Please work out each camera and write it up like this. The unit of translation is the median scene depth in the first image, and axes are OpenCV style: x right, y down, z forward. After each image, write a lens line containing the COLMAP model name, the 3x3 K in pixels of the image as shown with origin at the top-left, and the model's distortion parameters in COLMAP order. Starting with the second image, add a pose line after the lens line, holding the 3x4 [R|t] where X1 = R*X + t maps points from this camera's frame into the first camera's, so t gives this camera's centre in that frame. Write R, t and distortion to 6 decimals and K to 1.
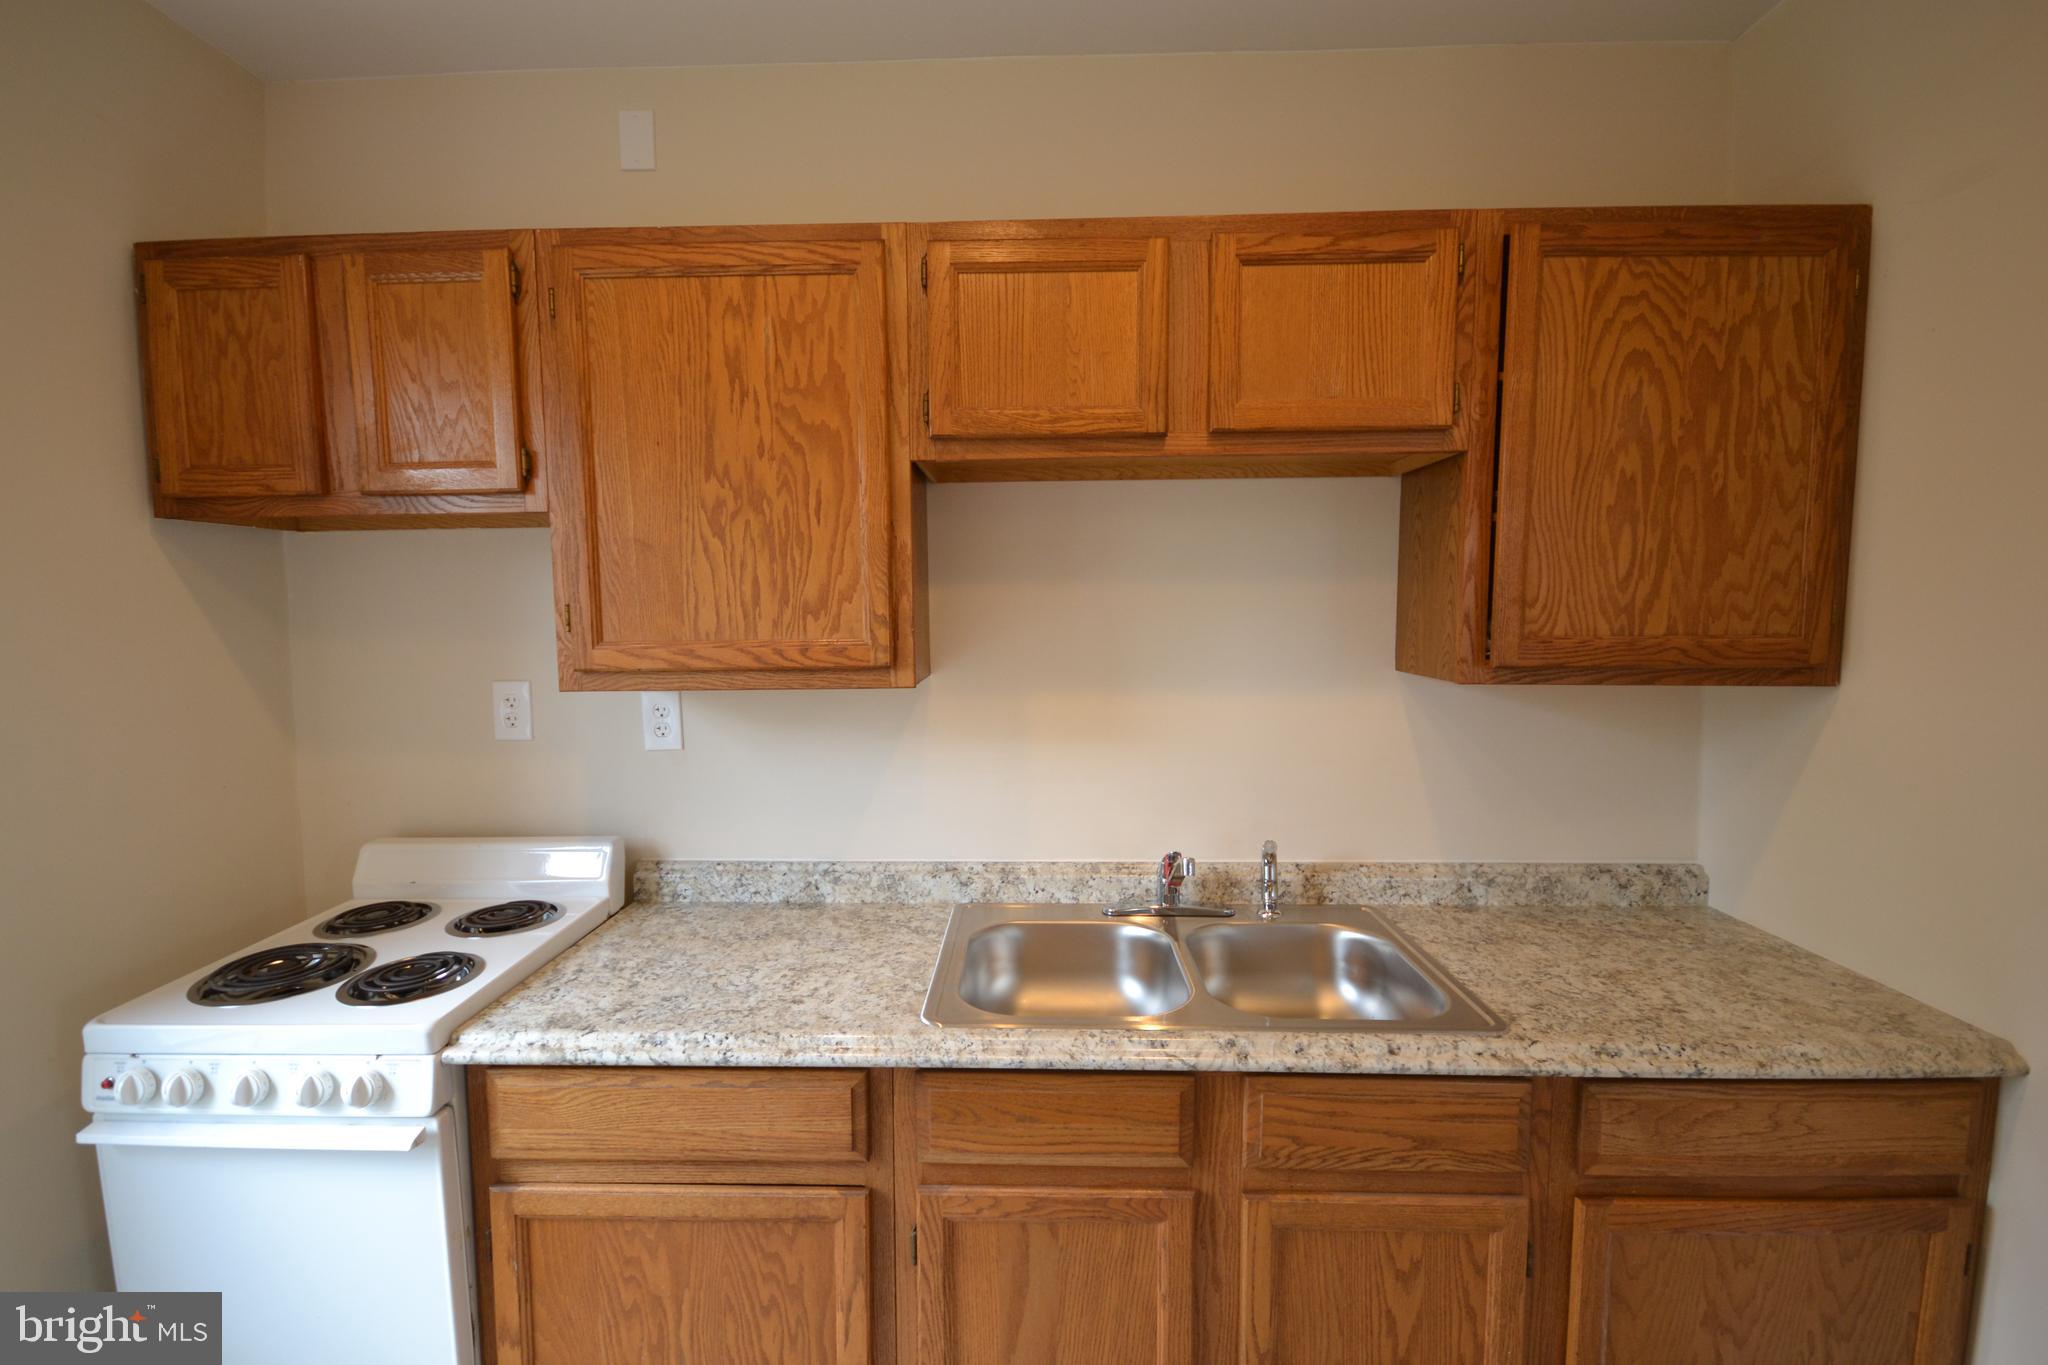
lens RADIAL K [[922.6, 0, 1005.6], [0, 922.6, 682.3], [0, 0, 1]] dist [0.014810, -0.013568]
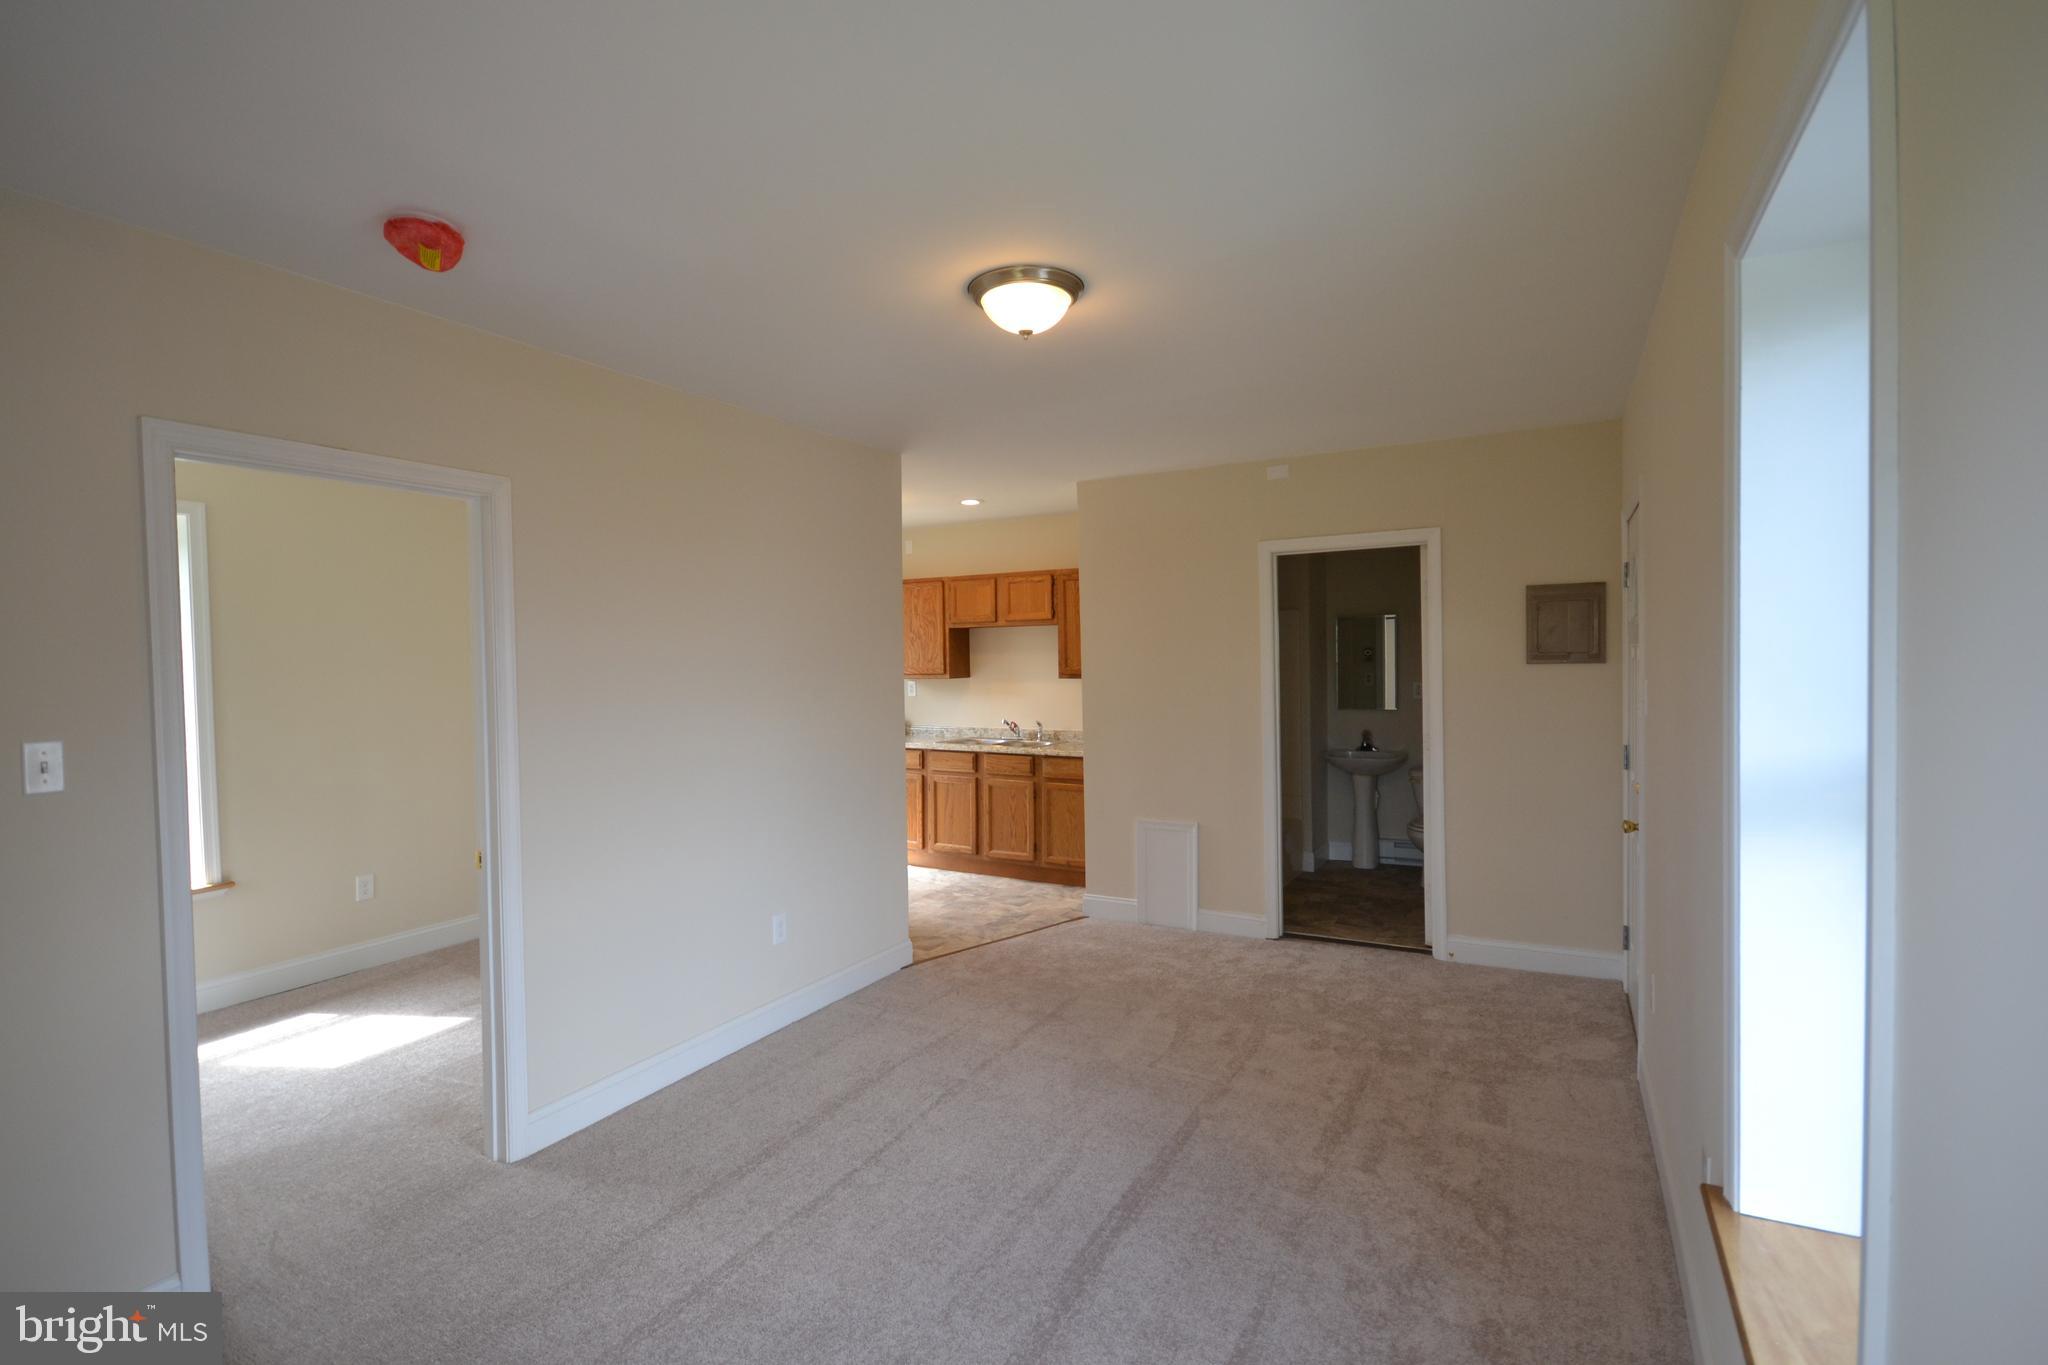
lens RADIAL K [[978.1, 0, 1024.0], [0, 978.1, 682.5], [0, 0, 1]] dist [-0.000600, -0.000092]
pose [[0.885013, 0.009222, -0.465475, 2.521323], [-0.032081, 0.998635, -0.041212, 0.216039], [0.464459, 0.051407, 0.884101, -3.119949]]
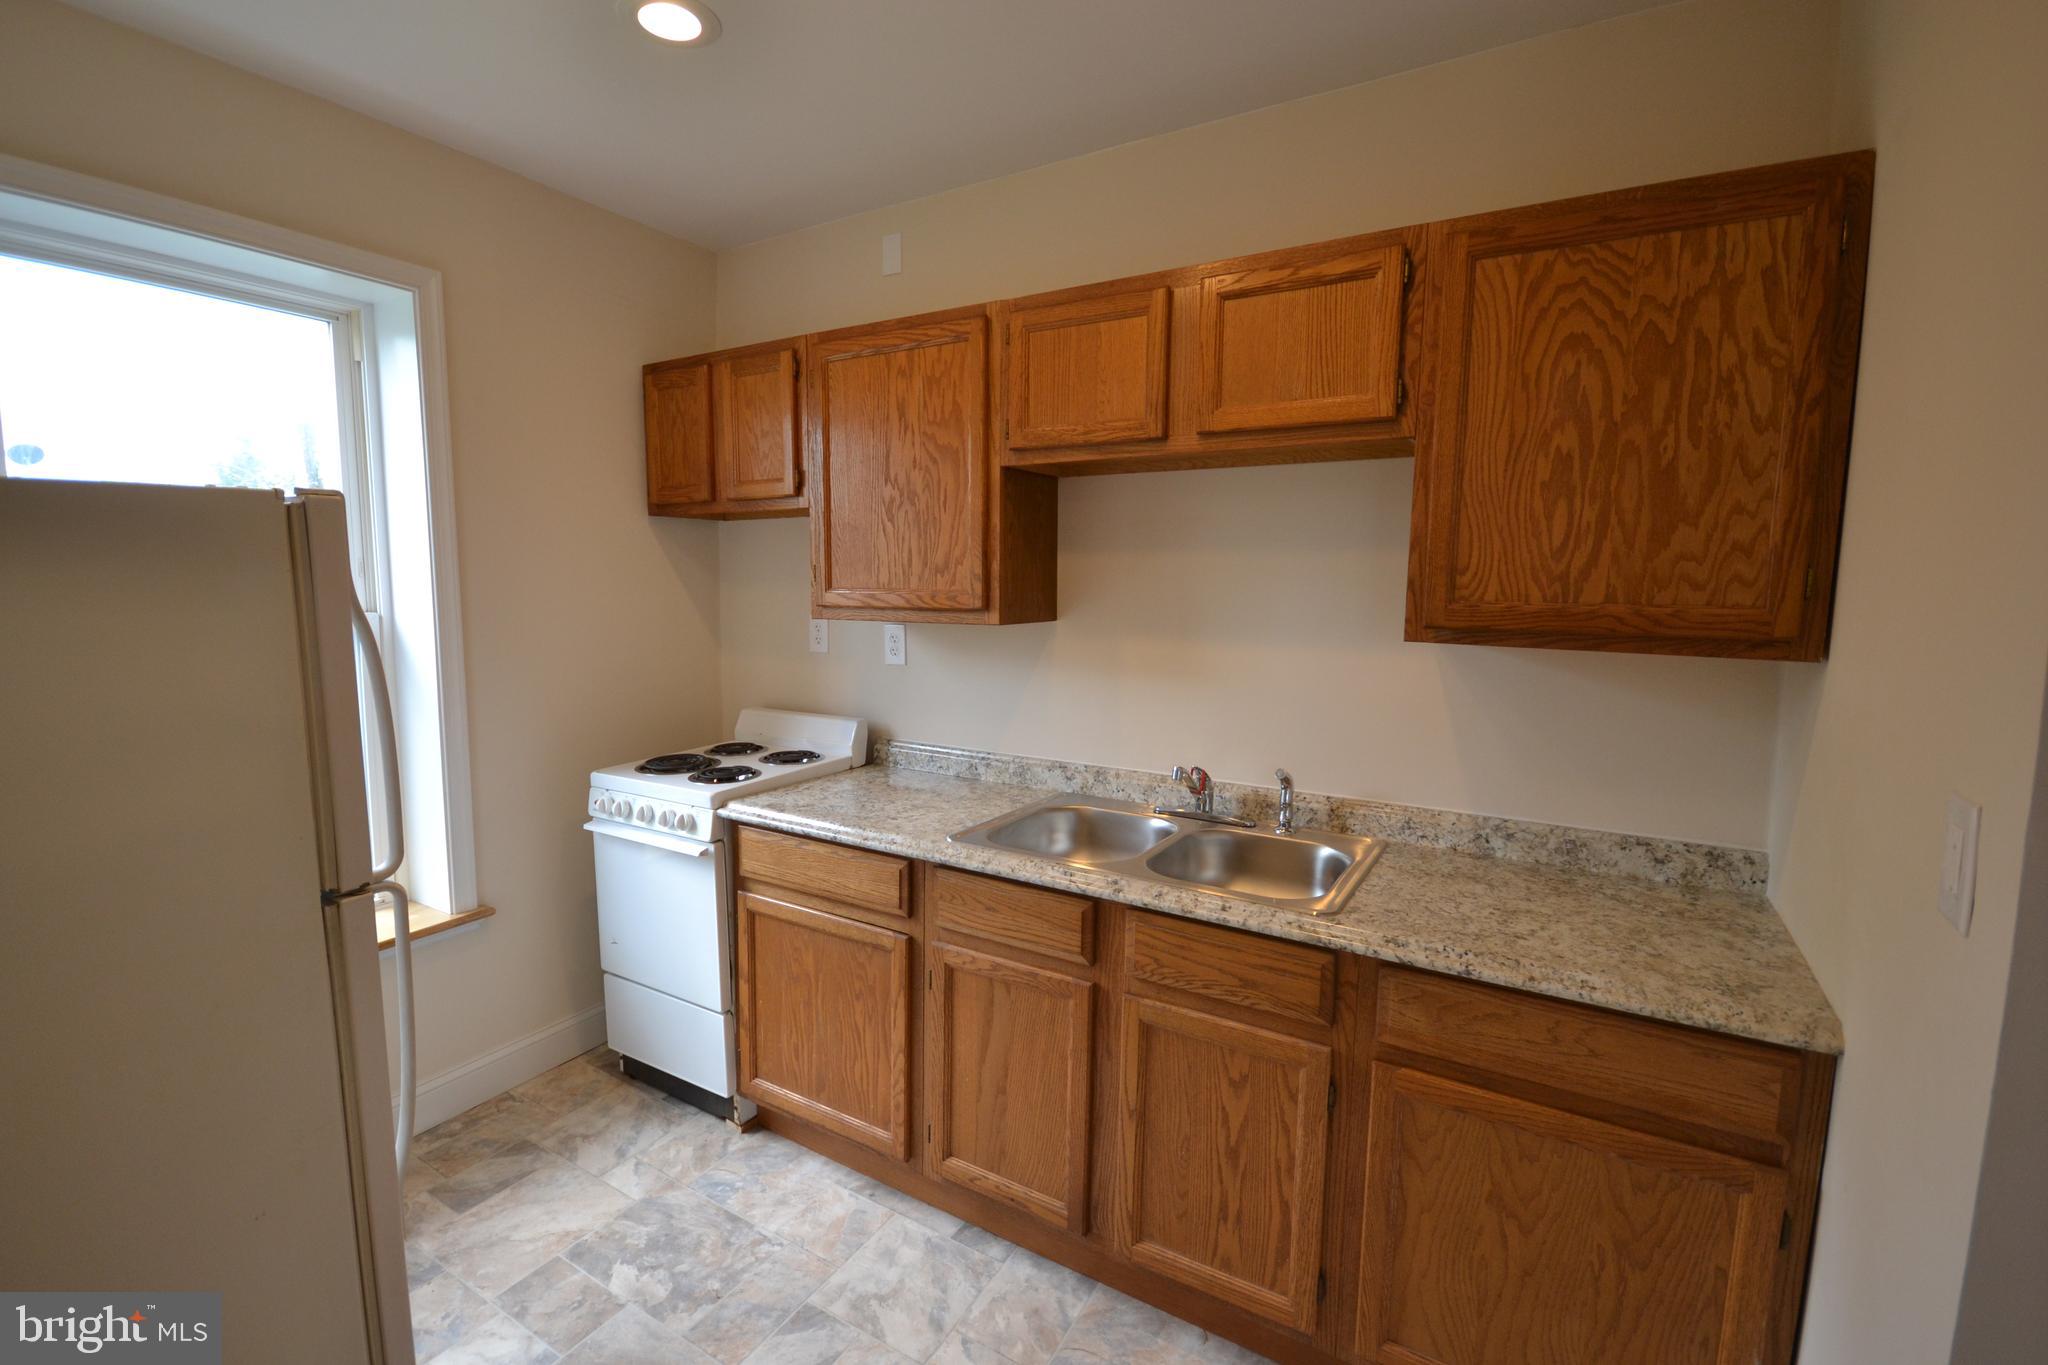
lens RADIAL K [[914.9, 0, 1008.8], [0, 914.9, 683.2], [0, 0, 1]] dist [0.000688, -0.000340]
pose [[0.866608, 0.072597, -0.493680, 0.657841], [-0.056536, 0.997274, 0.047409, 0.028706], [0.495777, -0.013174, 0.868350, -0.239558]]
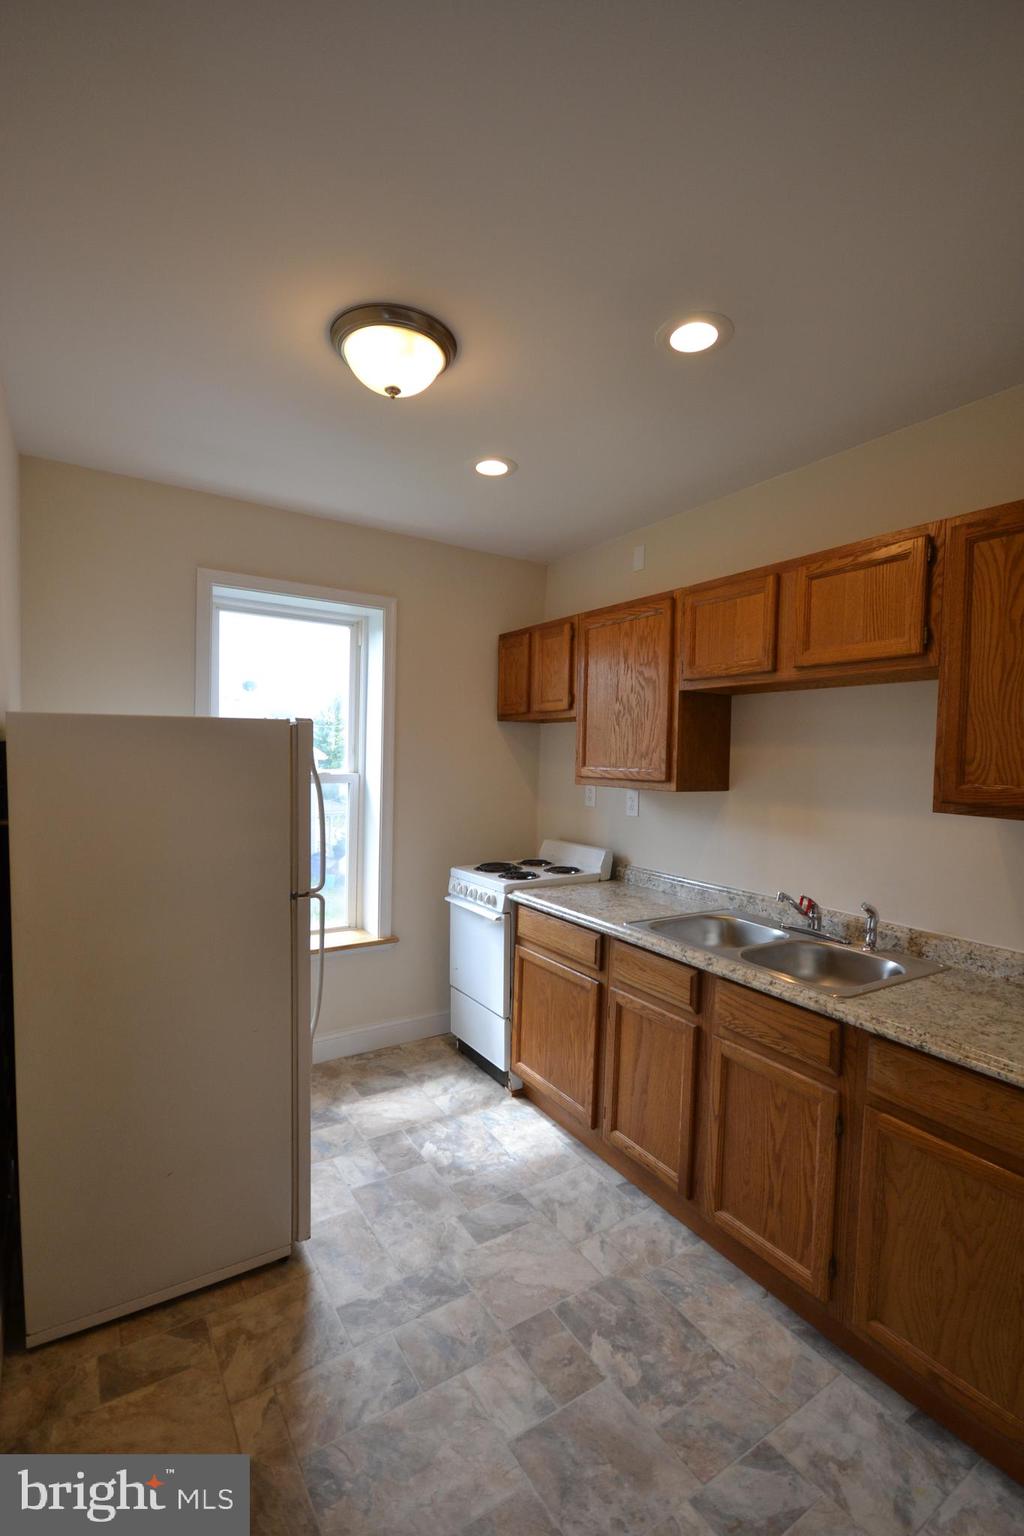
lens RADIAL K [[688.0, 0, 508.0], [0, 688.0, 781.2], [0, 0, 1]] dist [-0.000324, -0.000461]
pose [[0.555720, 0.054749, -0.829565, 1.105120], [-0.095887, 0.995391, 0.001459, 0.017844], [0.825821, 0.078734, 0.558409, -0.269447]]
